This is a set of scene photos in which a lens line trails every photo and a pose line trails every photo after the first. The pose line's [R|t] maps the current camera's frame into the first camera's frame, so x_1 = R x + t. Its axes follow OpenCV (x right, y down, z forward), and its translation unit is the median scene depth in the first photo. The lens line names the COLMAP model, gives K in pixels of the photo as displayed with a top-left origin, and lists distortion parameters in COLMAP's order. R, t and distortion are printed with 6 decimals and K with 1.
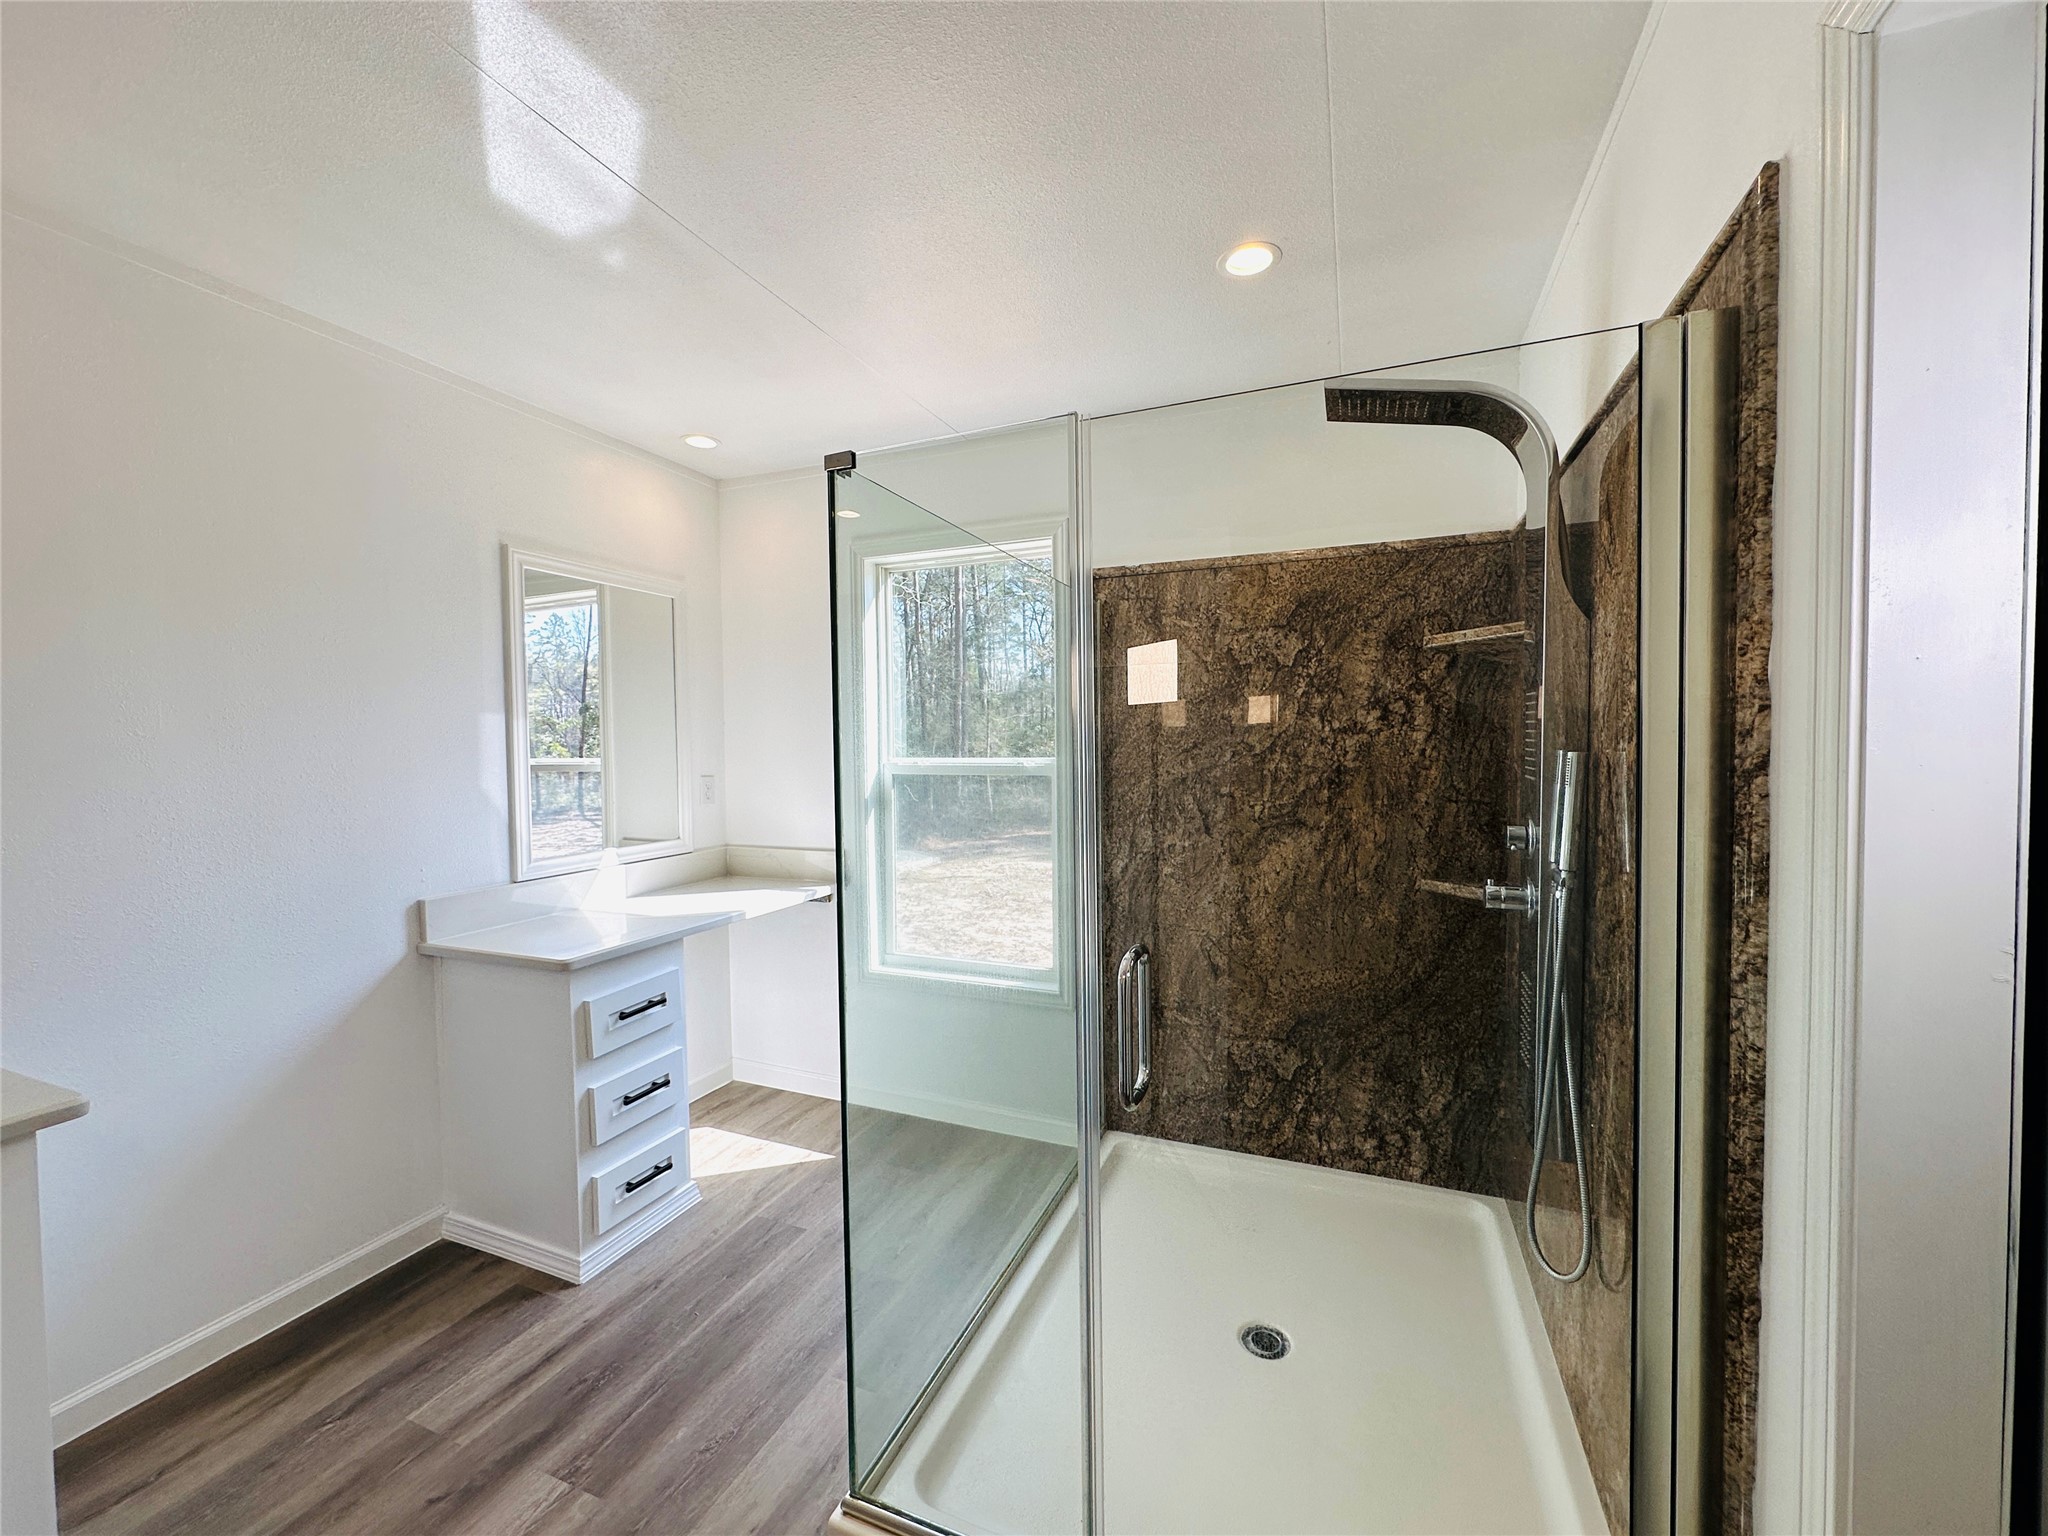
lens RADIAL K [[814.8, 0, 1026.0], [0, 814.8, 771.2], [0, 0, 1]] dist [-0.003933, 0.000322]
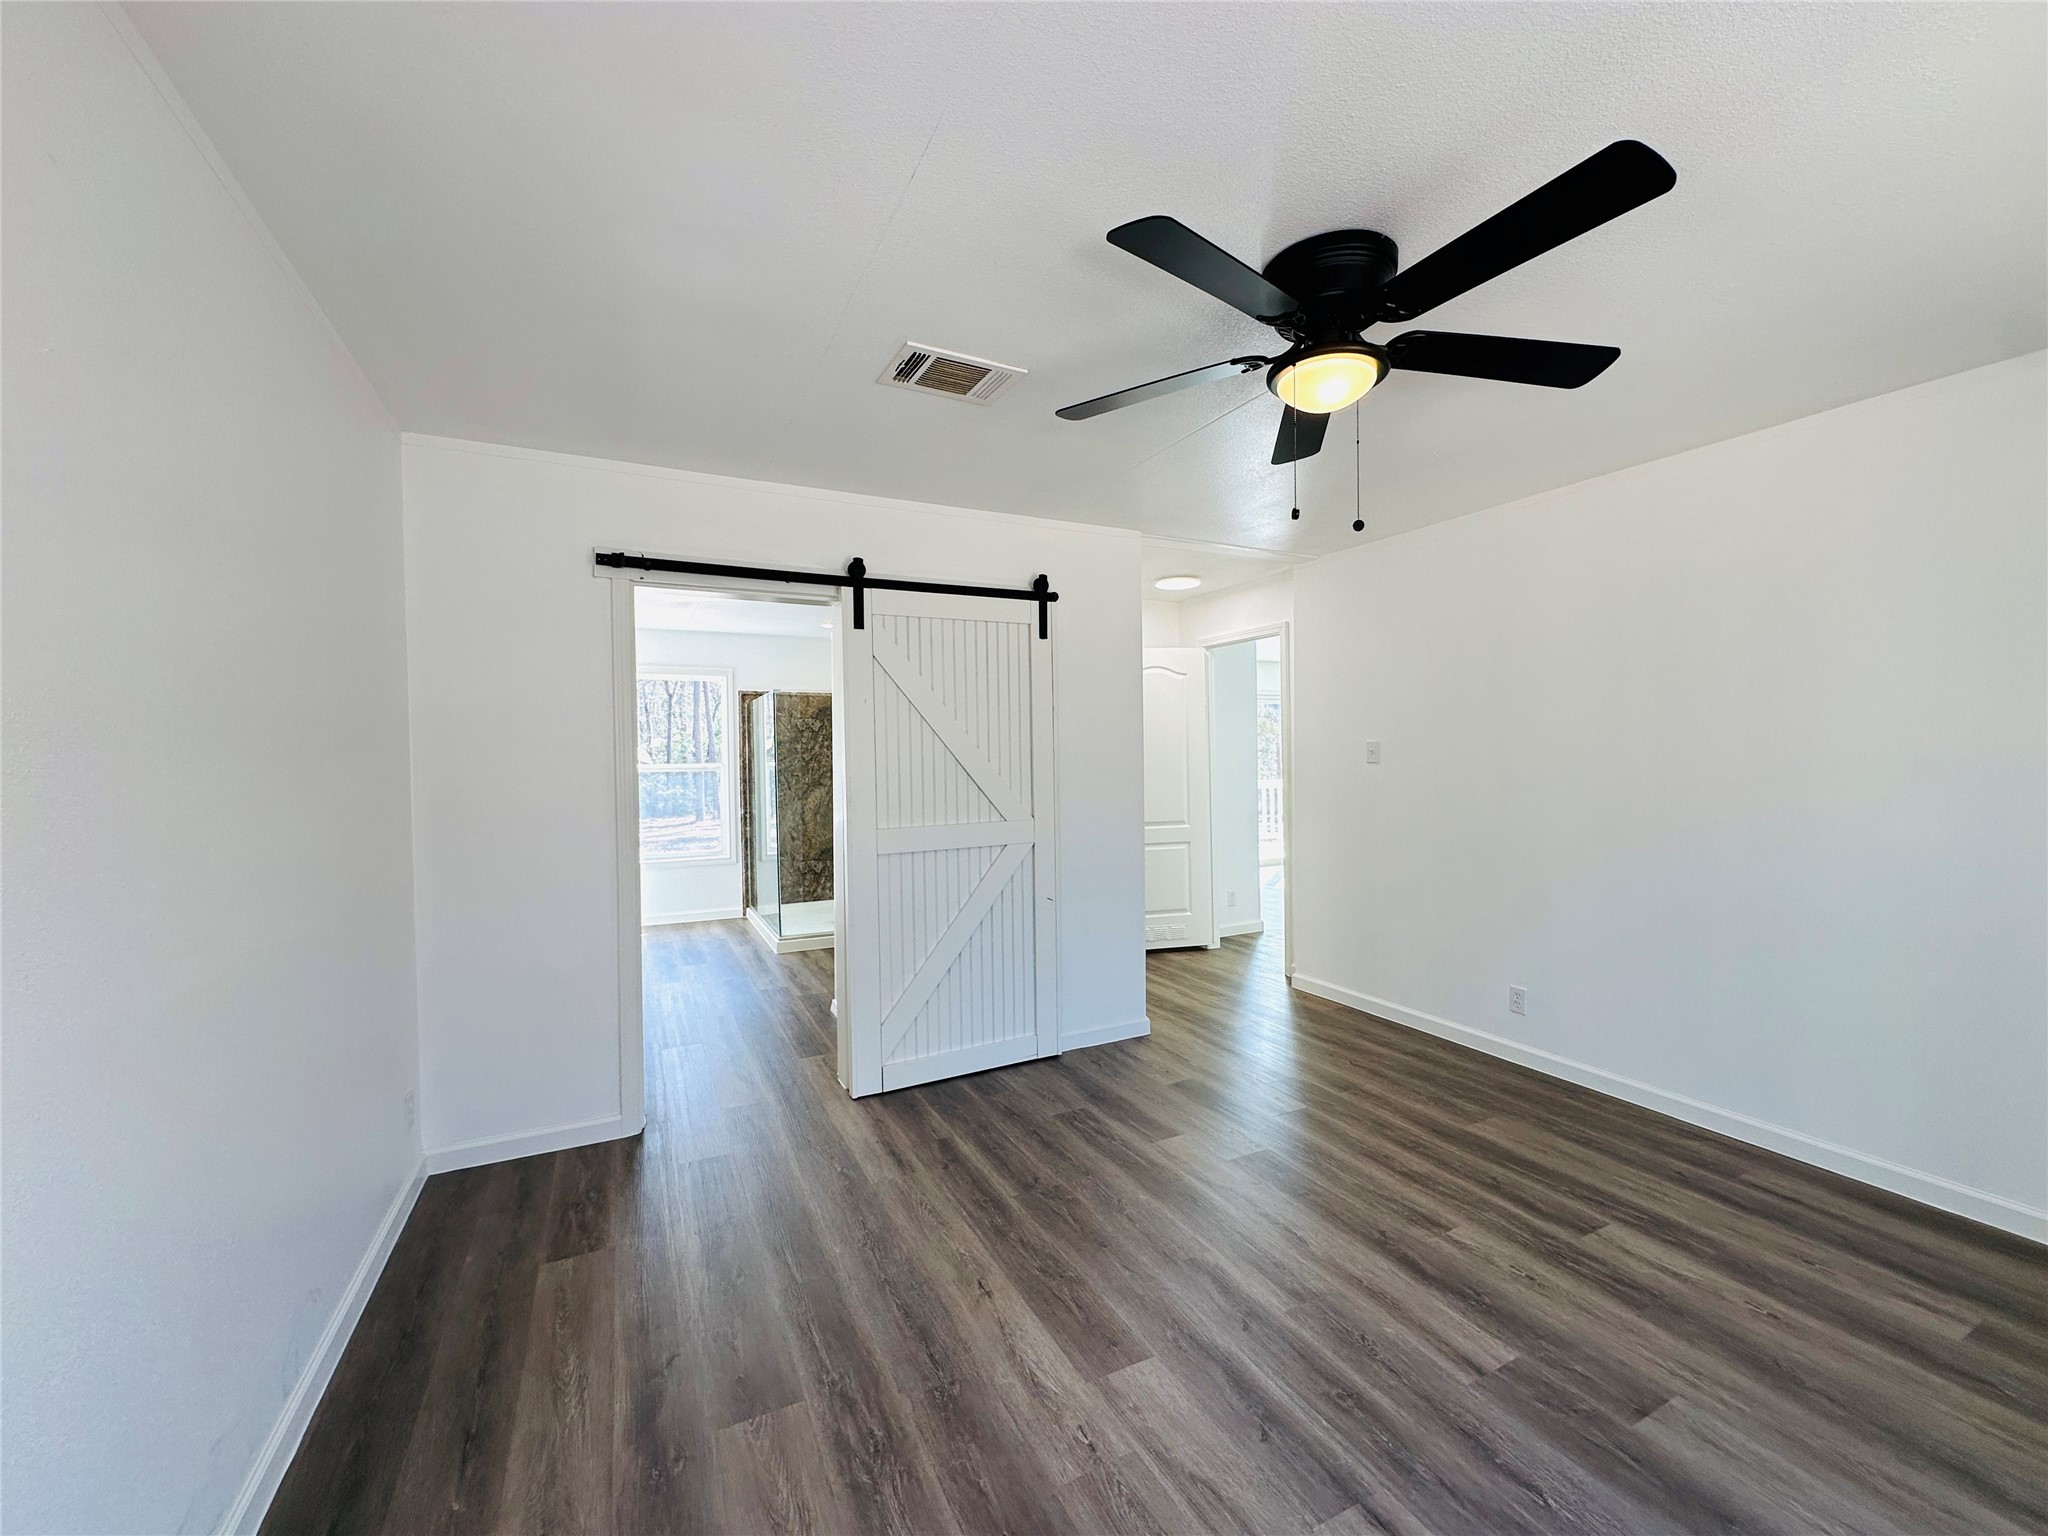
lens RADIAL K [[814.8, 0, 1026.0], [0, 814.8, 771.2], [0, 0, 1]] dist [-0.003933, 0.000322]
pose [[0.661695, -0.013653, 0.749649, -1.412204], [0.031004, 0.999477, -0.009164, 0.067688], [-0.749132, 0.029306, 0.661773, -1.542673]]
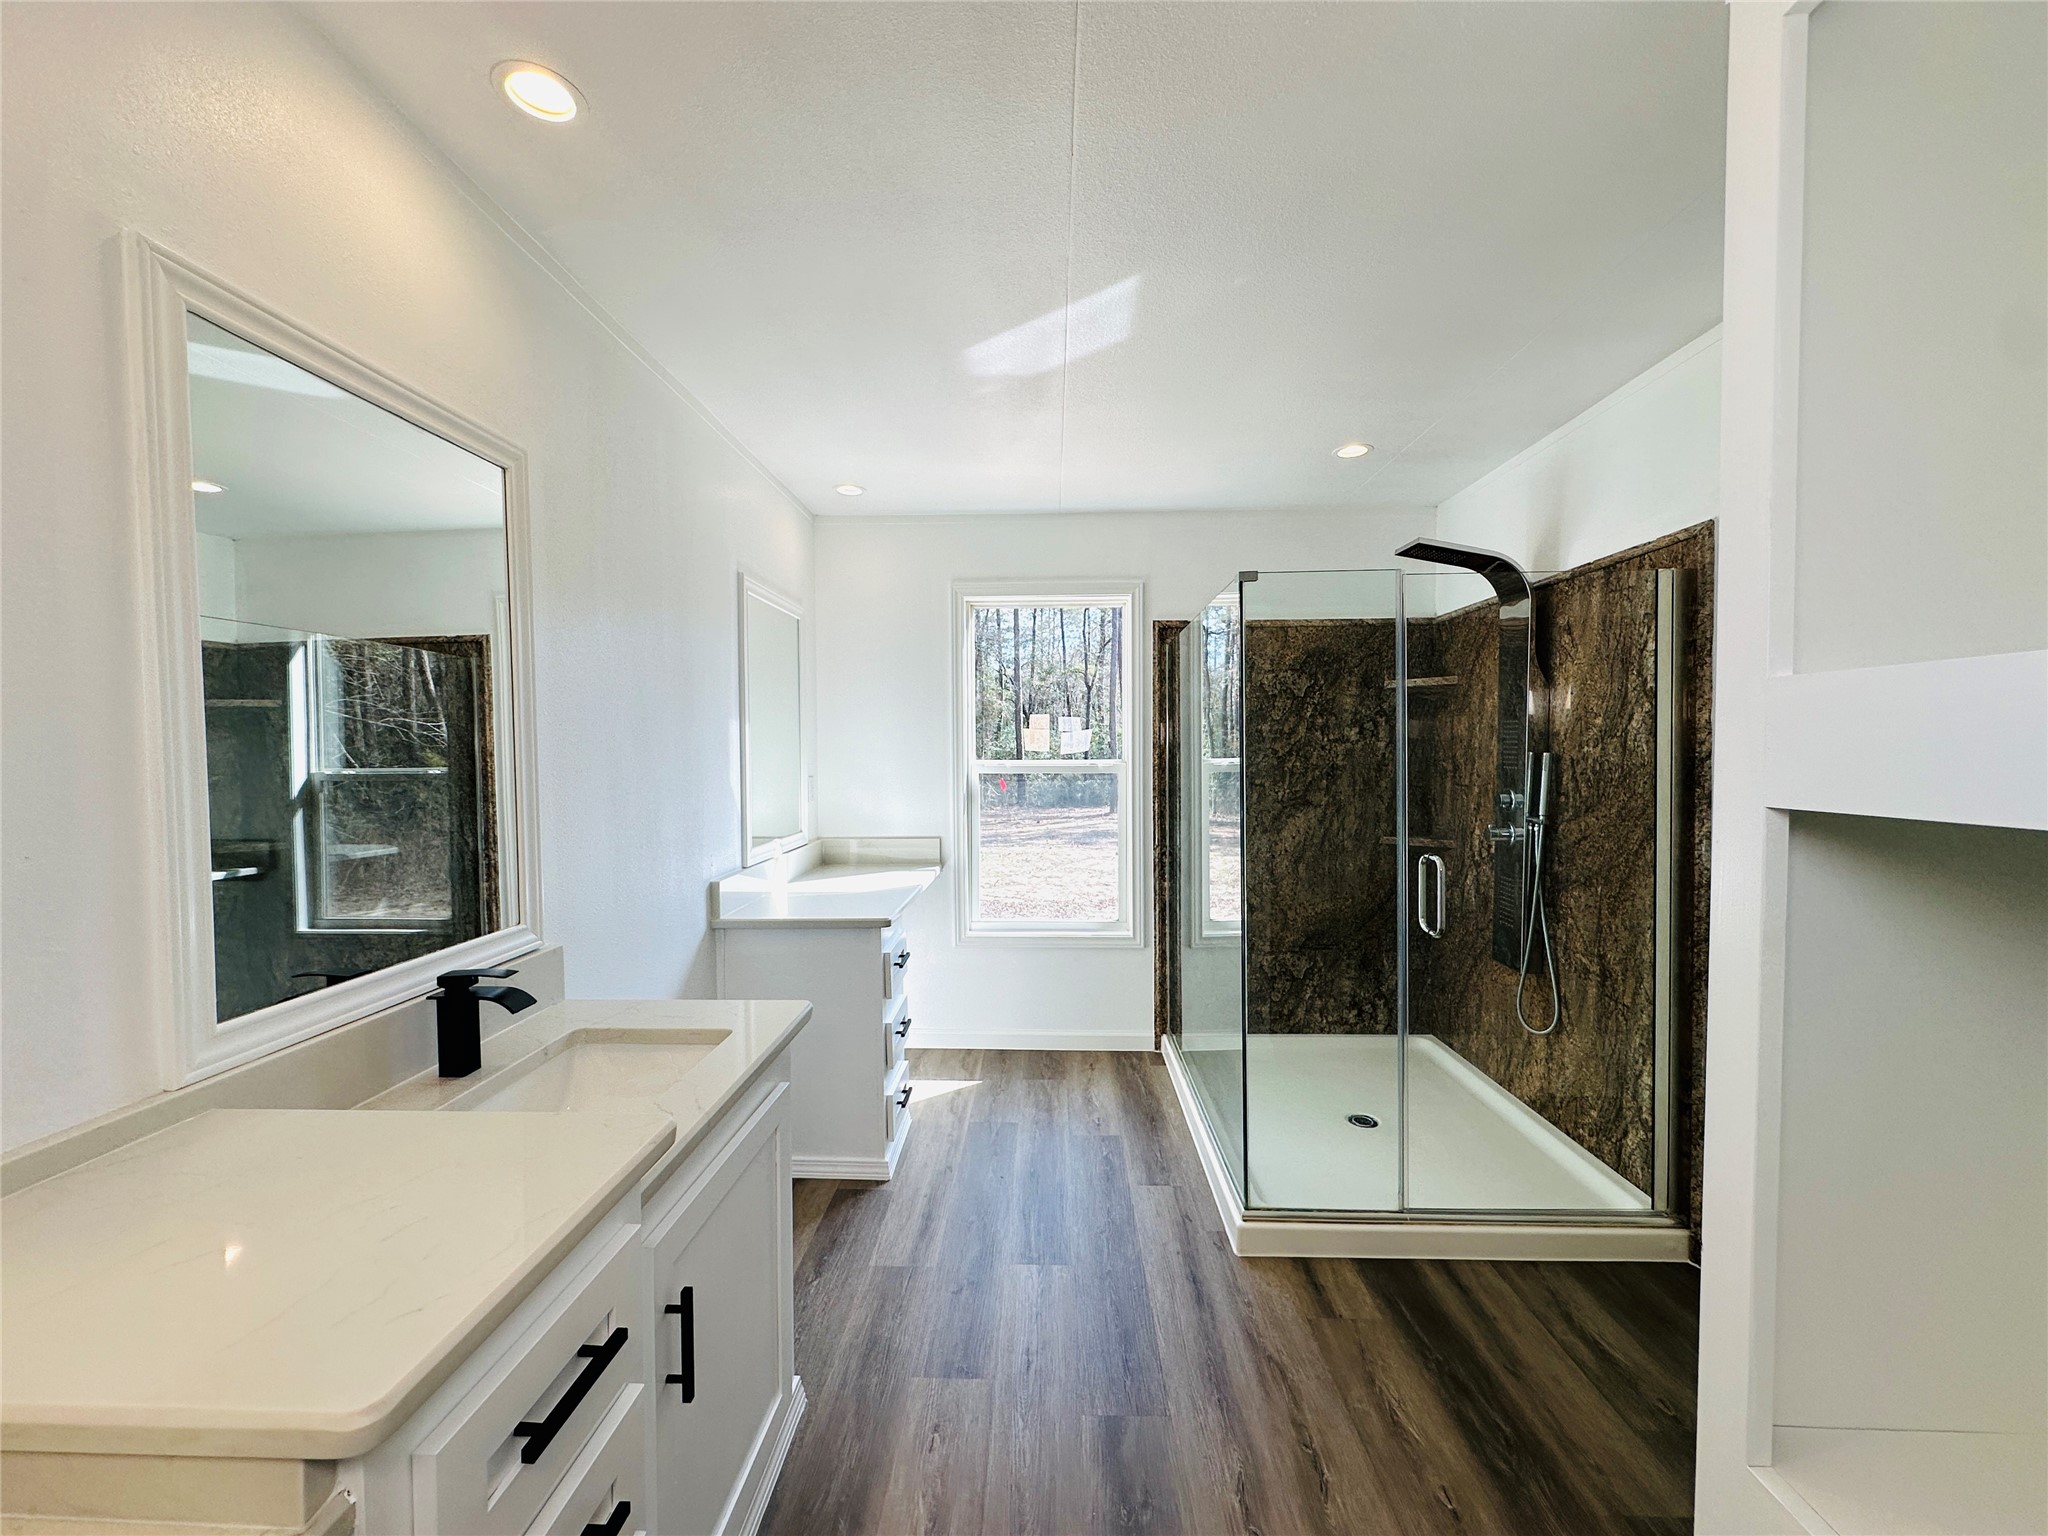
lens RADIAL K [[814.8, 0, 1026.0], [0, 814.8, 771.2], [0, 0, 1]] dist [-0.003933, 0.000322]
pose [[0.937868, -0.005399, 0.346950, -0.669691], [0.009196, 0.999914, -0.009299, 0.015352], [-0.346870, 0.011912, 0.937837, -0.214907]]
